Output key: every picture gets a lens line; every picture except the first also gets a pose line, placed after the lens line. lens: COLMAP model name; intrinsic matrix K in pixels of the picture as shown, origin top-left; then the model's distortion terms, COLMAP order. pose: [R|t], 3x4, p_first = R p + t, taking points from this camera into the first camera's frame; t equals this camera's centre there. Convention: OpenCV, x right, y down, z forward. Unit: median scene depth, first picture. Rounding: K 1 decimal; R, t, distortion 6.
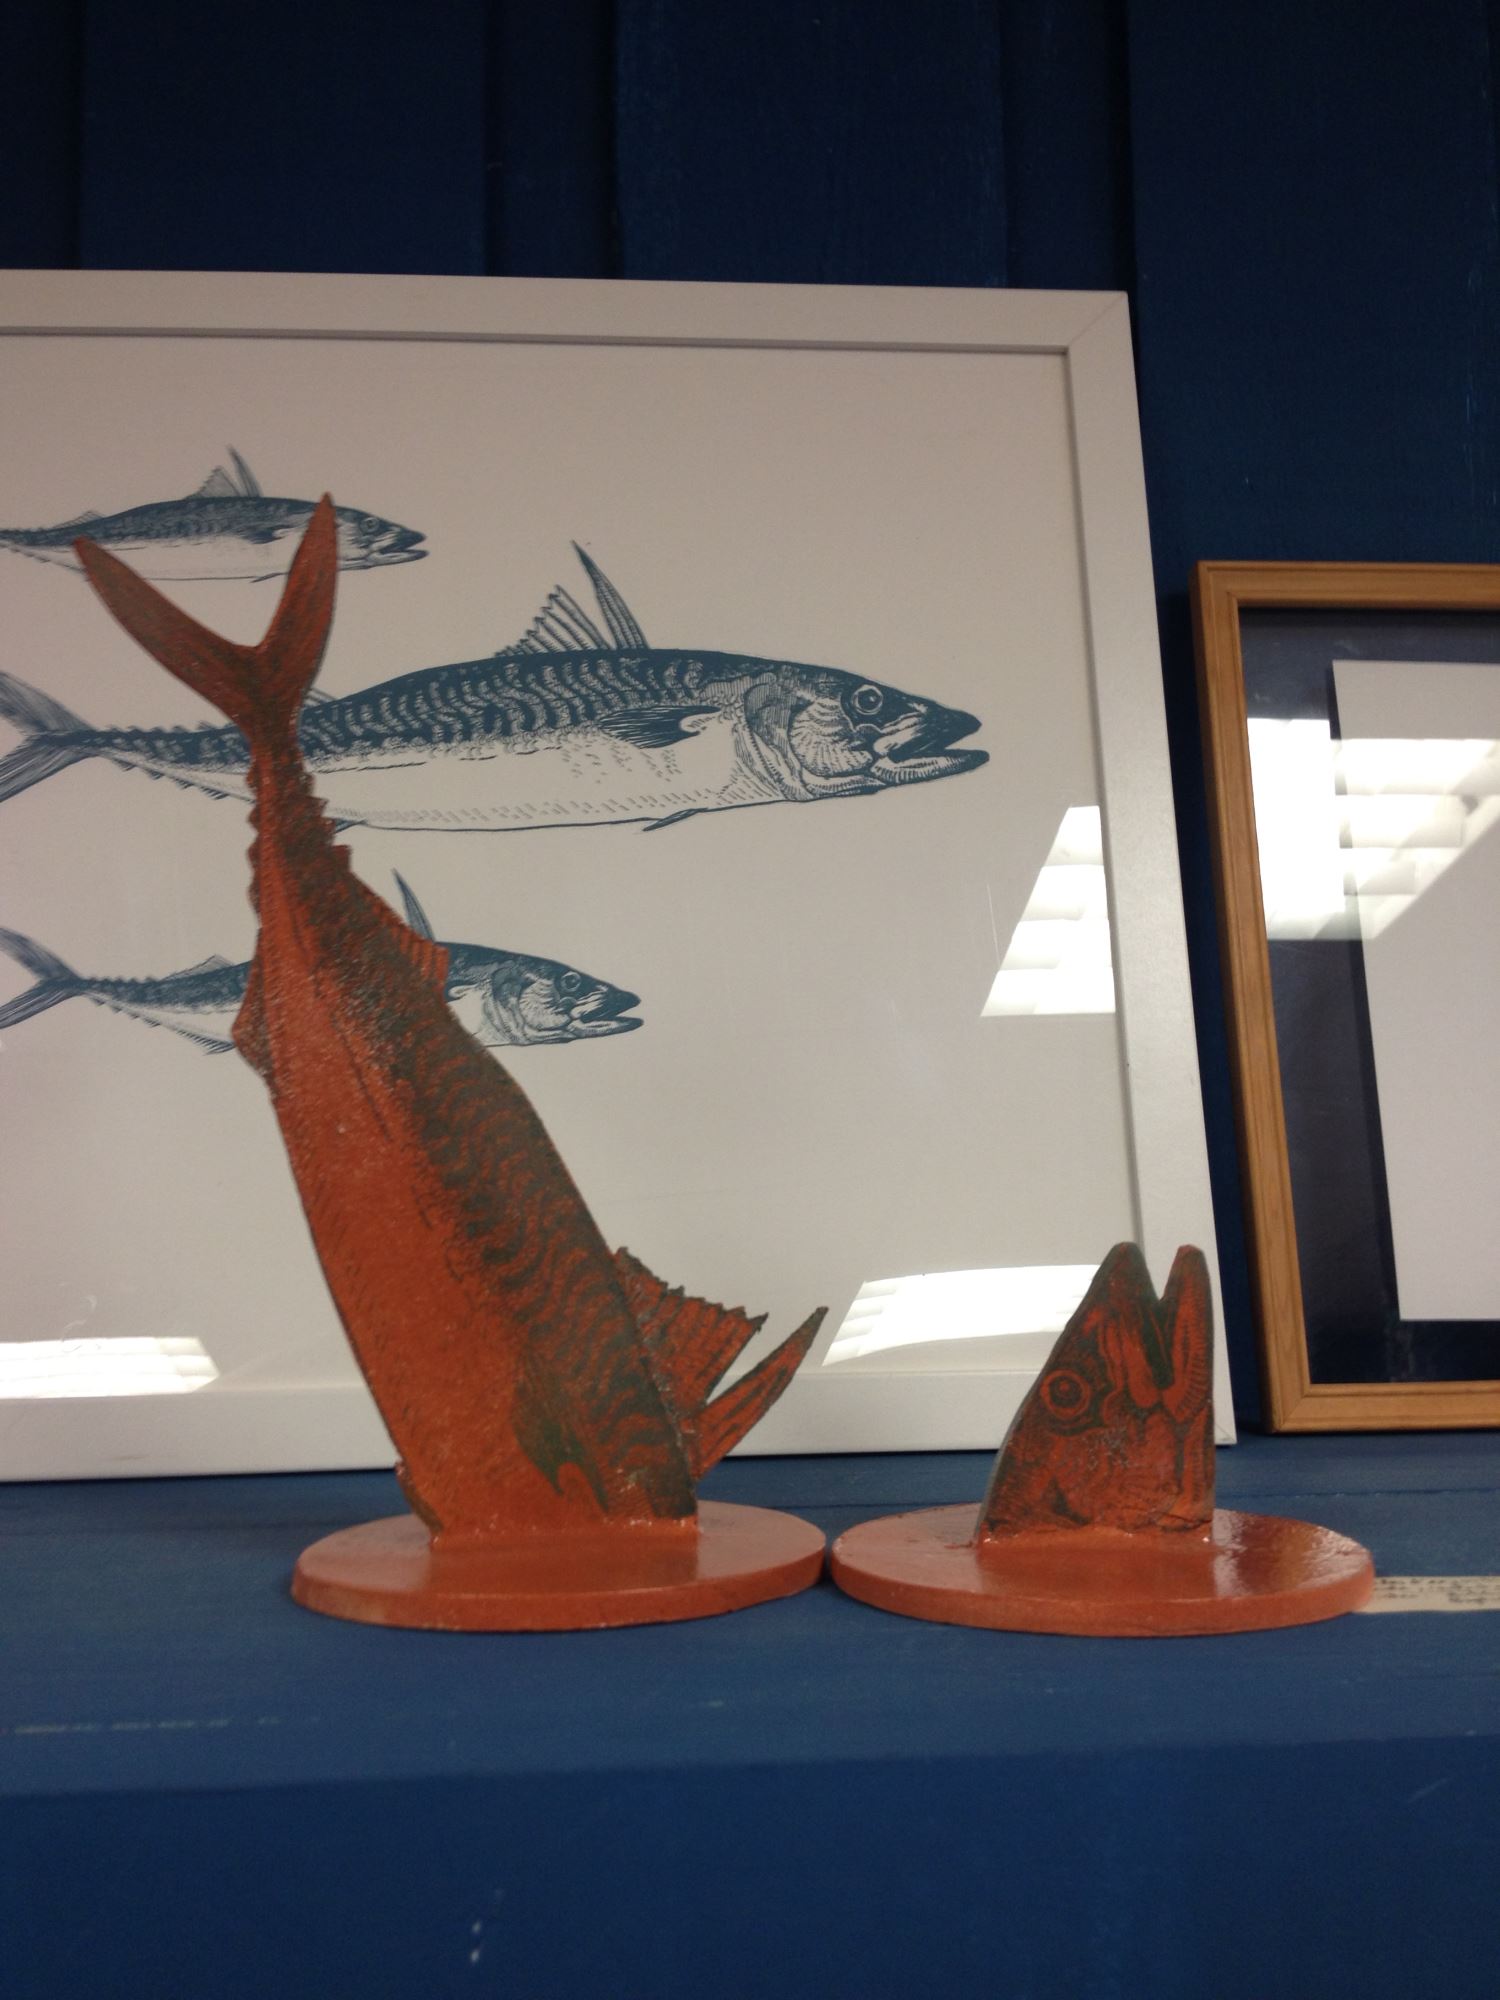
lens RADIAL K [[2053.7, 0, 759.0], [0, 2053.7, 997.6], [0, 0, 1]] dist [0.083445, 0.000000]
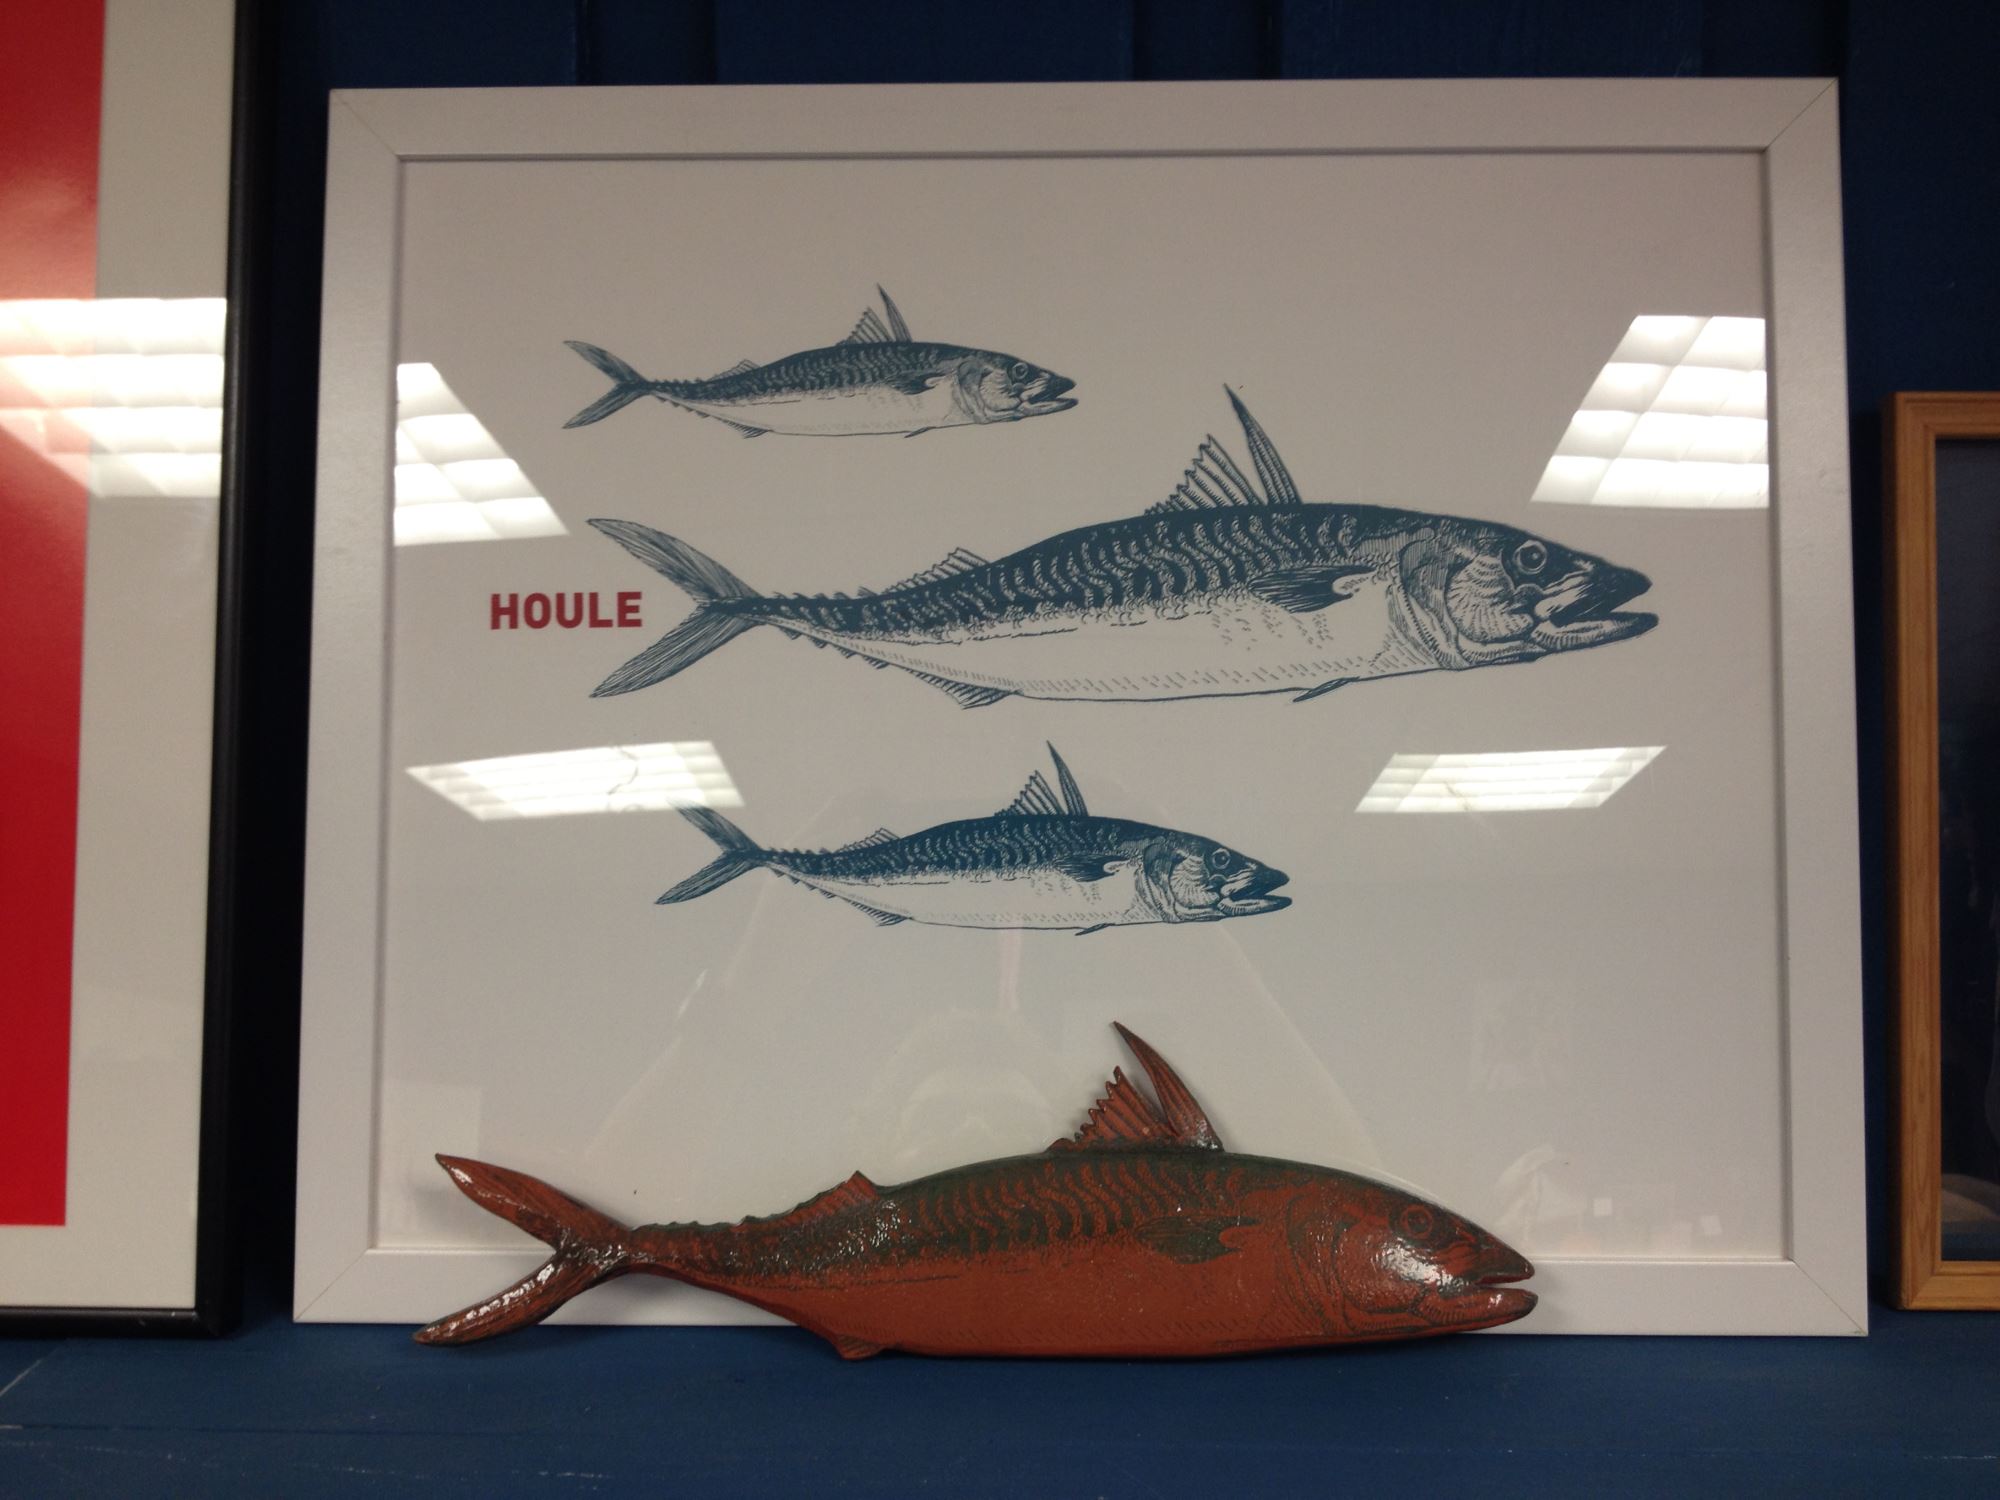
lens RADIAL K [[2053.7, 0, 990.1], [0, 2053.7, 748.8], [0, 0, 1]] dist [0.083445, 0.000000]
pose [[0.990199, 0.025732, -0.137271, -0.064323], [0.006378, 0.973523, 0.228499, -0.287439], [0.139517, -0.227135, 0.963818, 0.009766]]
